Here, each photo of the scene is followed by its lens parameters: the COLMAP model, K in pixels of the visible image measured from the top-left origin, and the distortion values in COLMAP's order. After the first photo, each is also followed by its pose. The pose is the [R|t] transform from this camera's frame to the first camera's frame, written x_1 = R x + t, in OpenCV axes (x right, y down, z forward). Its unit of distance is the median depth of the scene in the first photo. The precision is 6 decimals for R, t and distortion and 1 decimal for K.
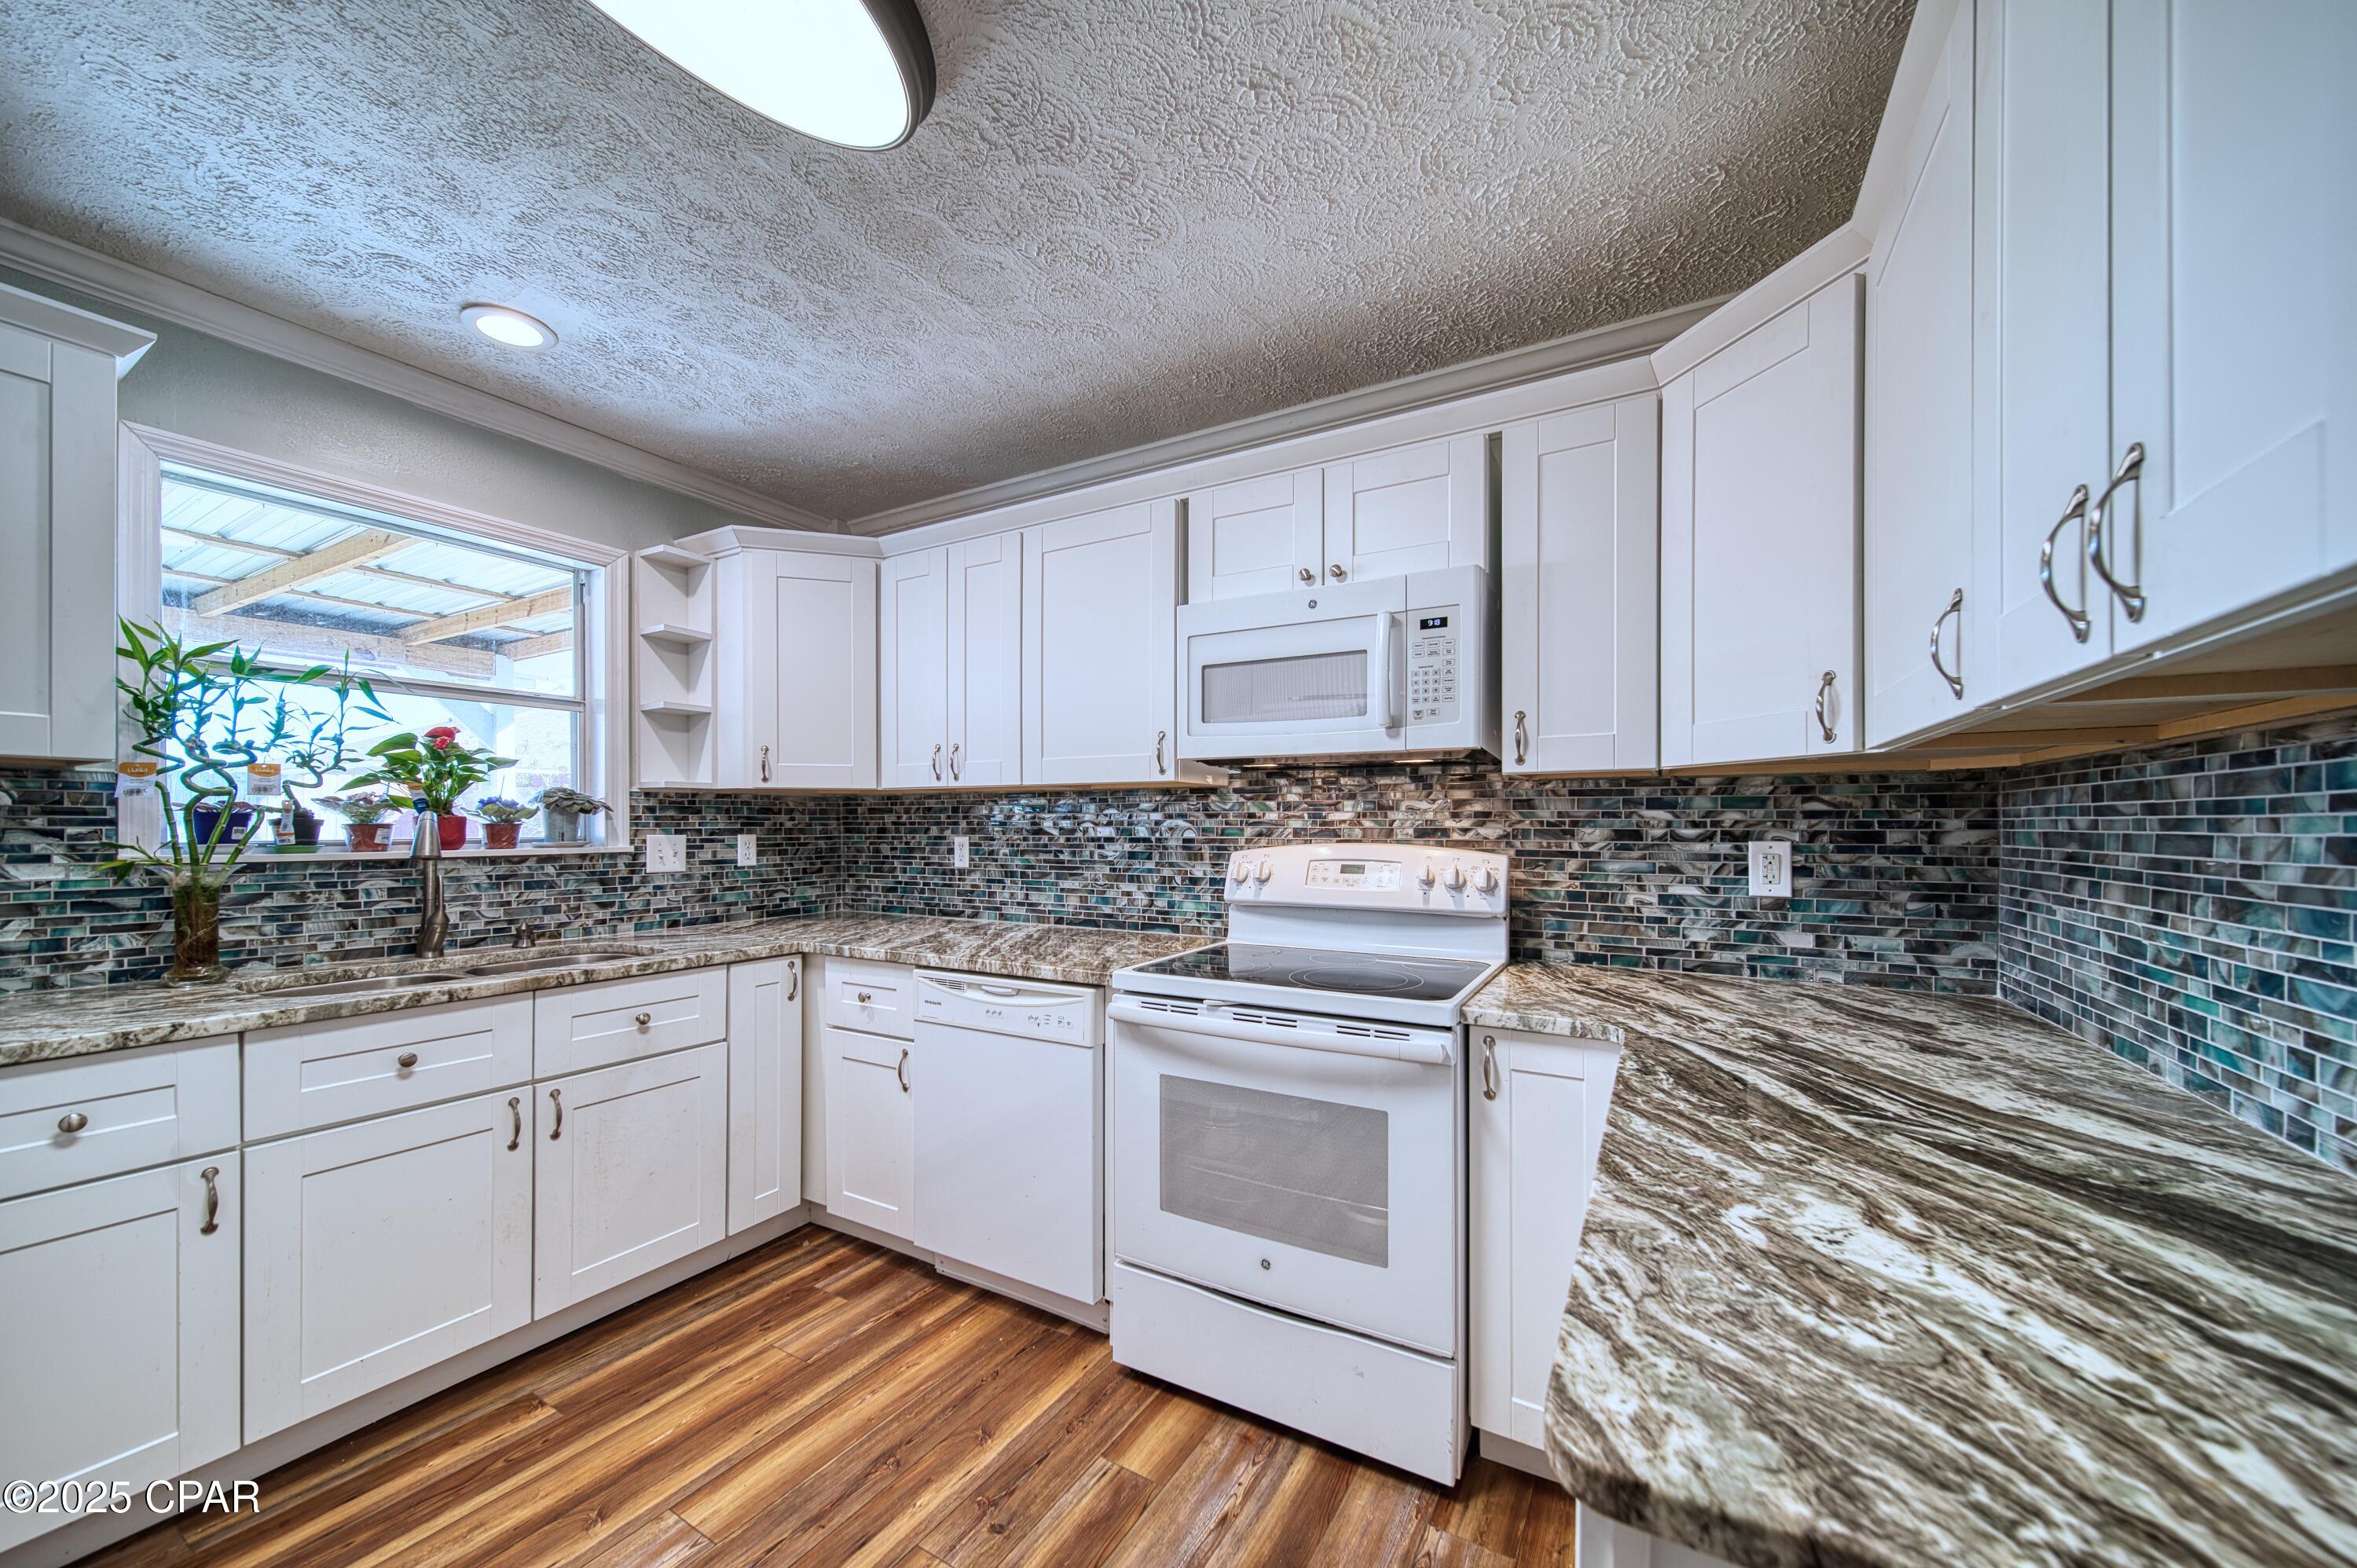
lens RADIAL K [[835.2, 0, 1192.5], [0, 835.2, 830.5], [0, 0, 1]] dist [0.002775, -0.002314]
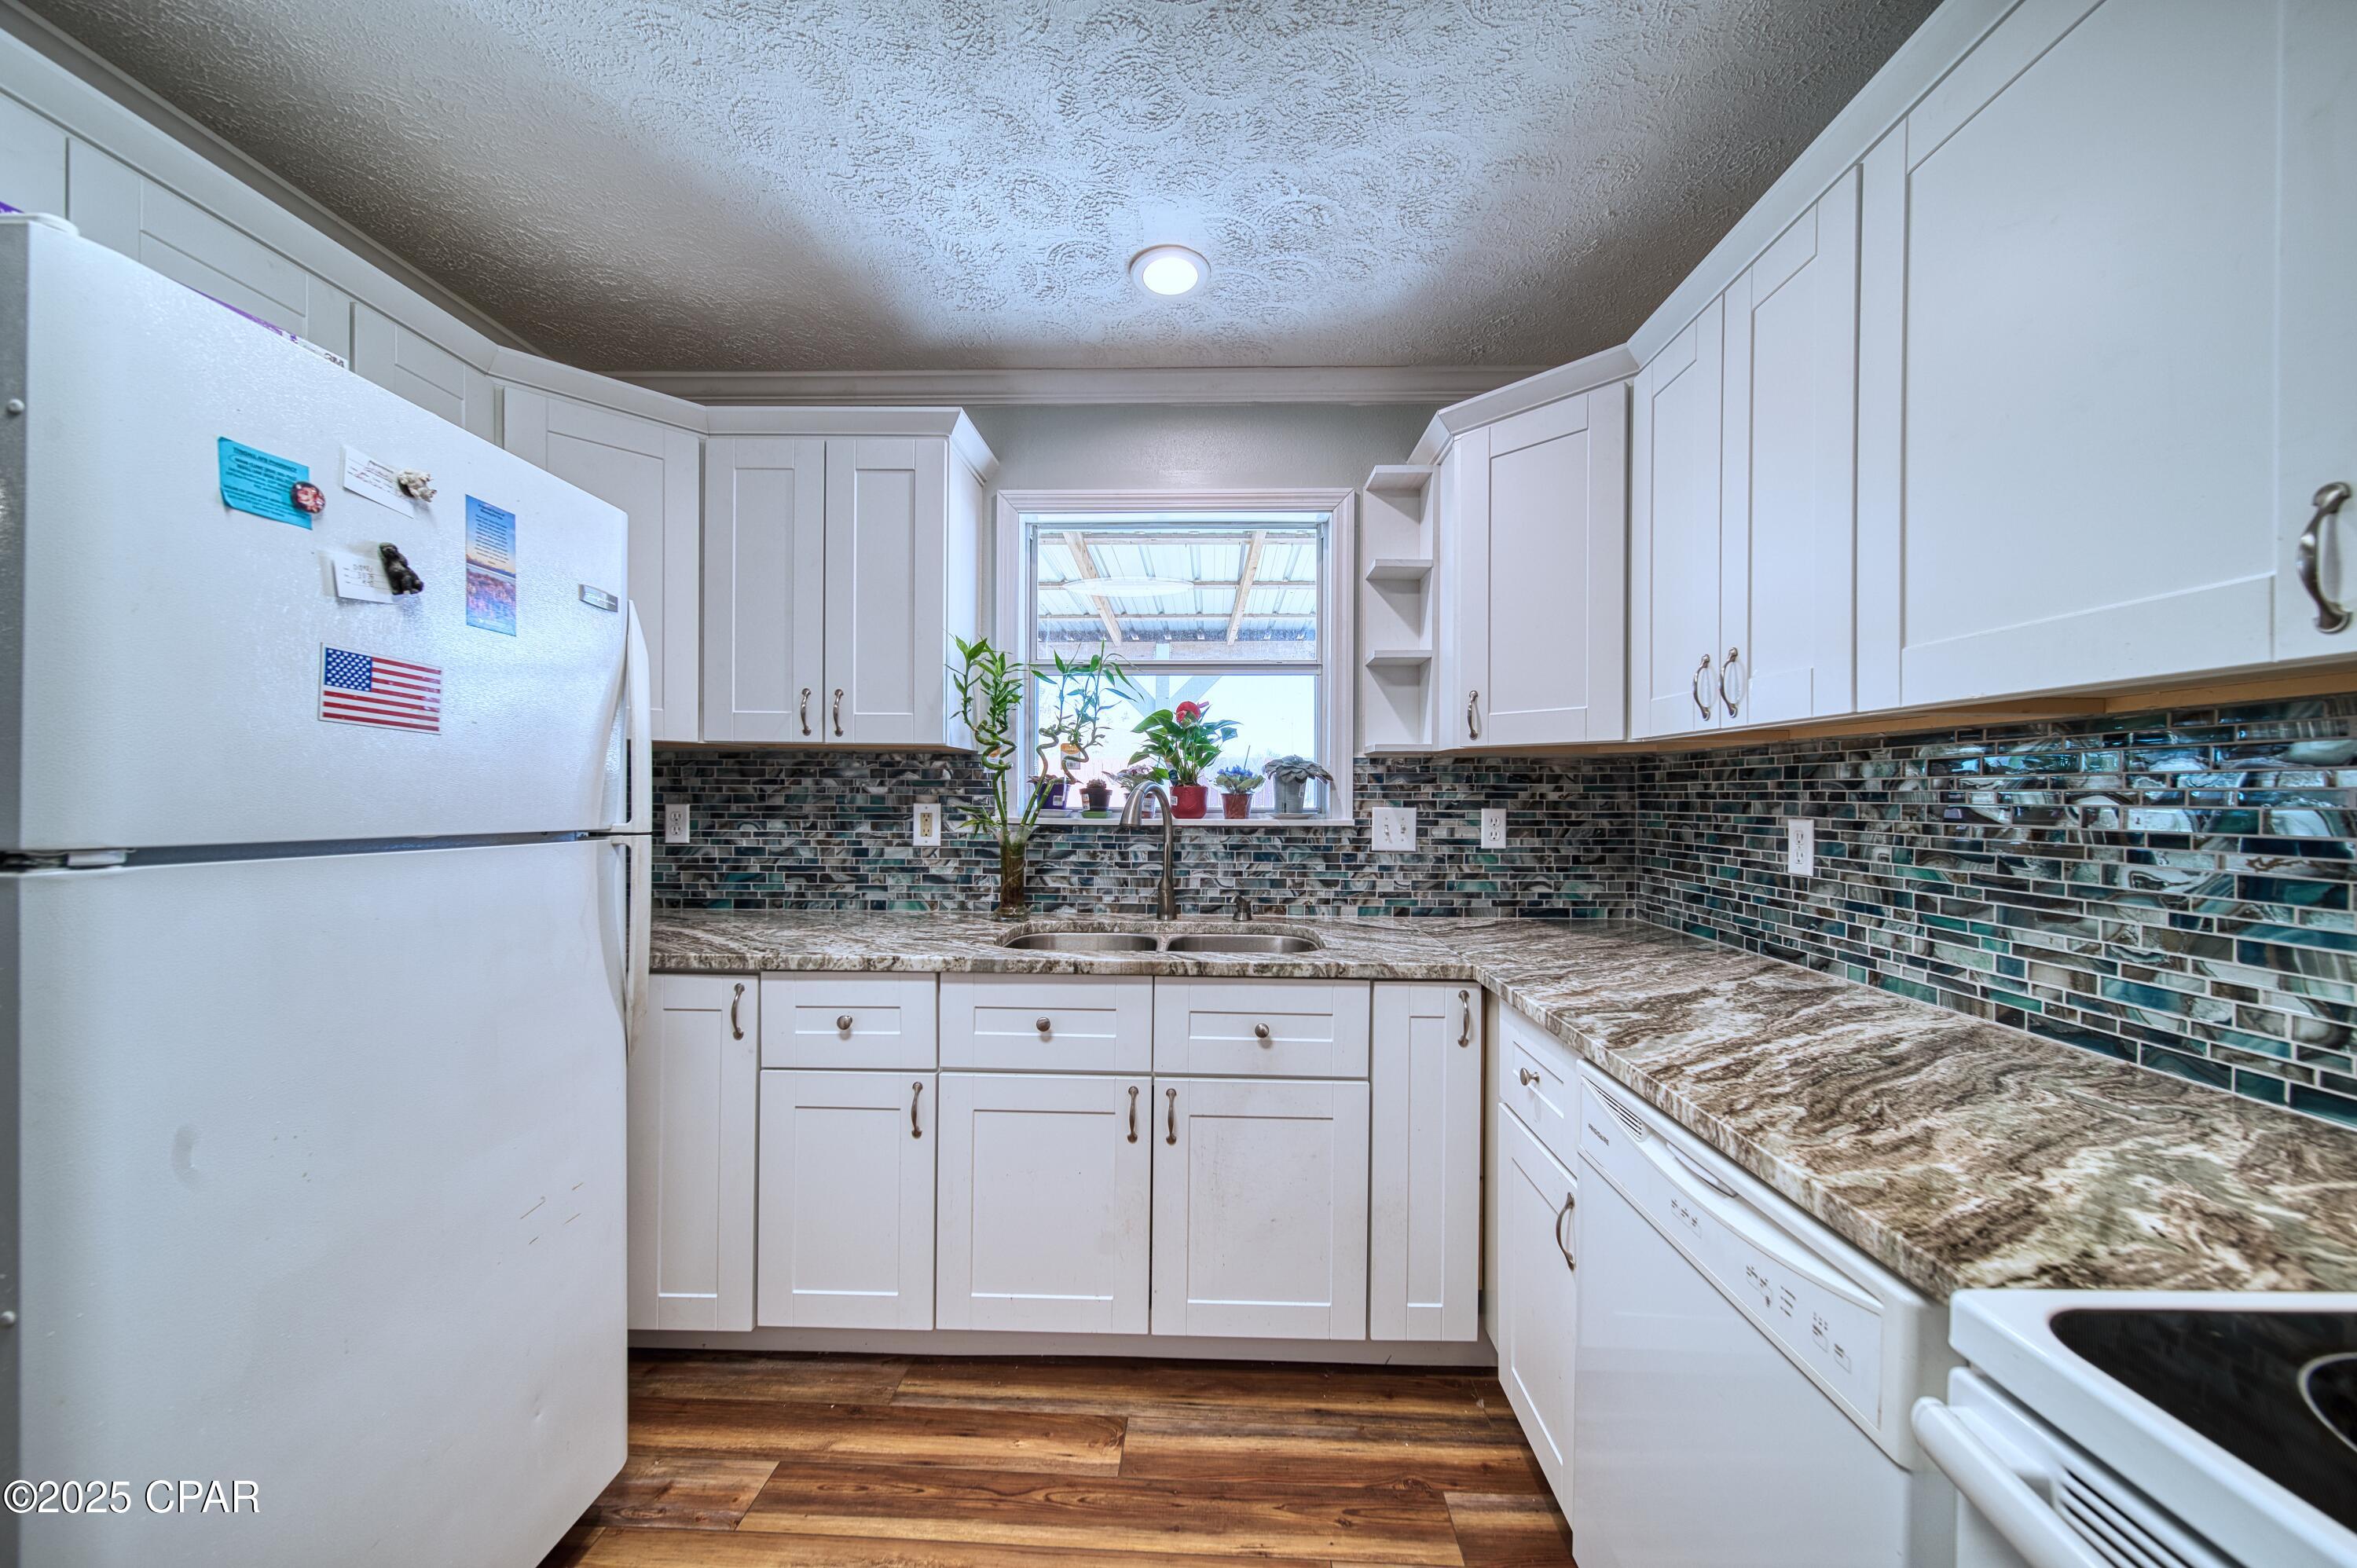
lens RADIAL K [[832.4, 0, 1192.9], [0, 832.4, 797.7], [0, 0, 1]] dist [0.002345, -0.001587]
pose [[0.469273, 0.007664, -0.883020, 0.031043], [-0.011583, 0.999930, 0.002523, -0.005203], [0.882977, 0.009044, 0.469329, 0.476789]]
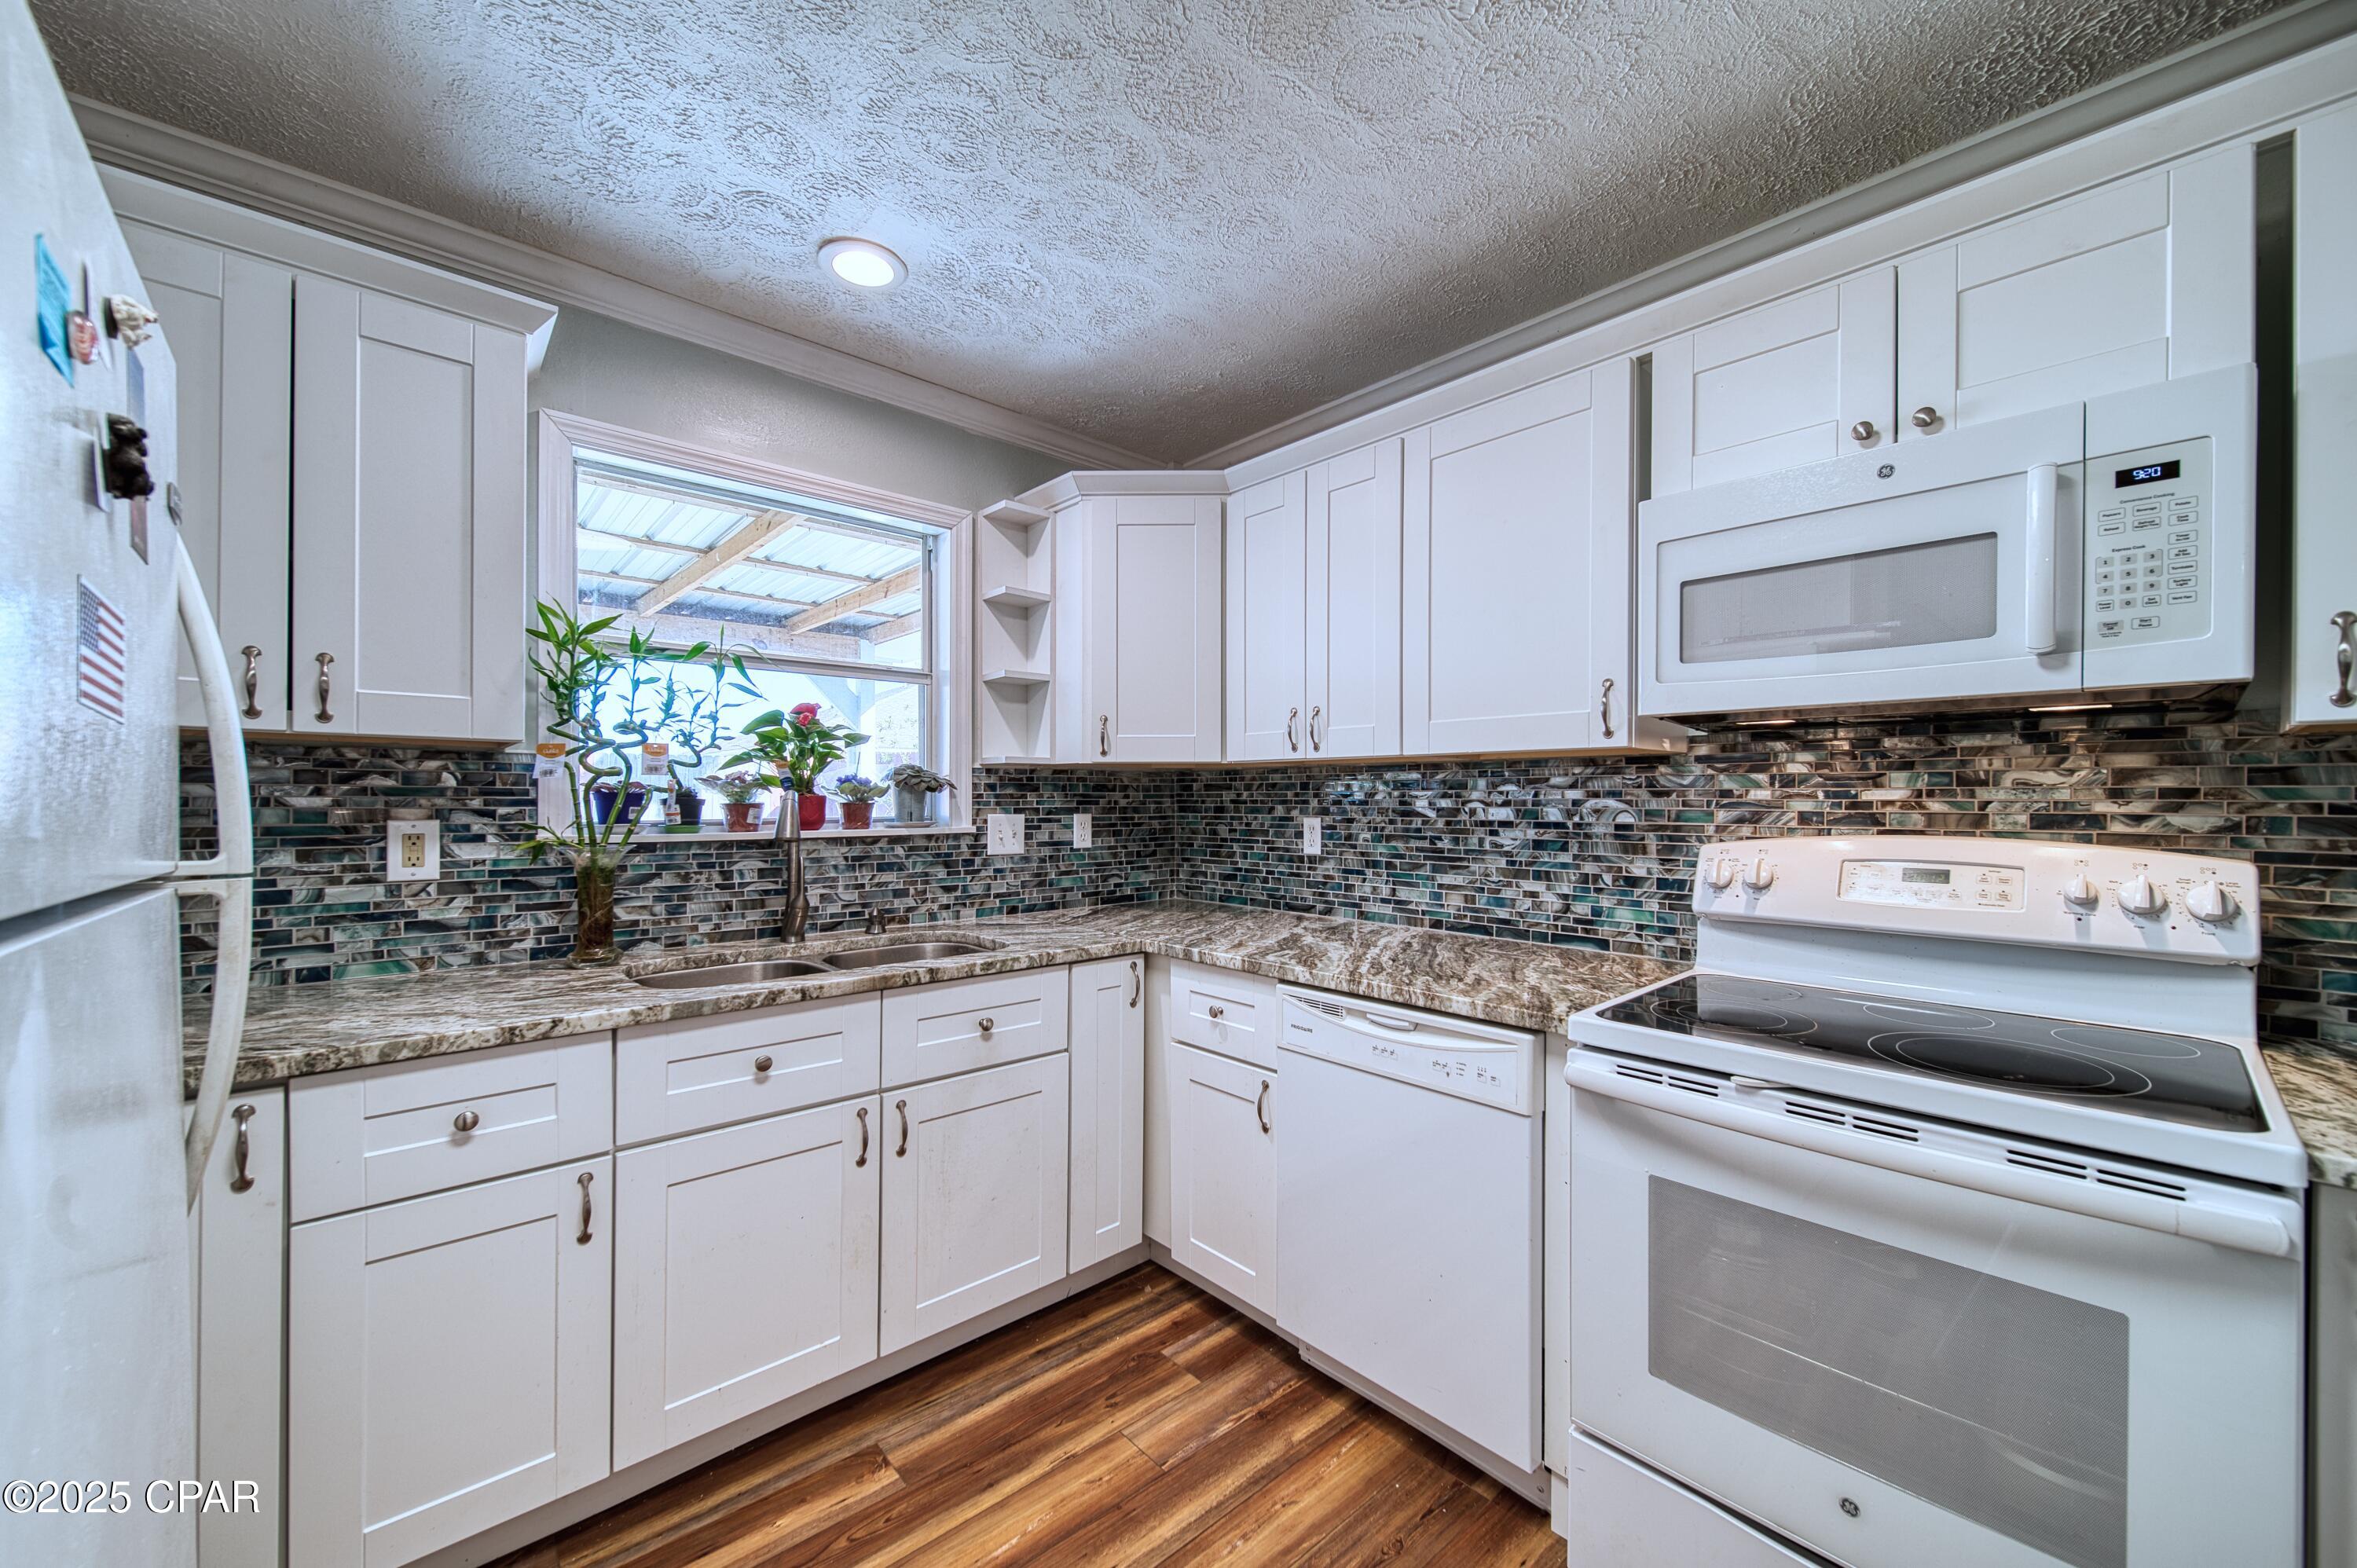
lens RADIAL K [[876.0, 0, 1235.9], [0, 876.0, 801.6], [0, 0, 1]] dist [0.001921, -0.001822]
pose [[0.956828, 0.002053, -0.290649, -0.116246], [-0.003054, 0.999991, -0.002990, -0.007675], [0.290640, 0.003749, 0.956825, 0.161876]]
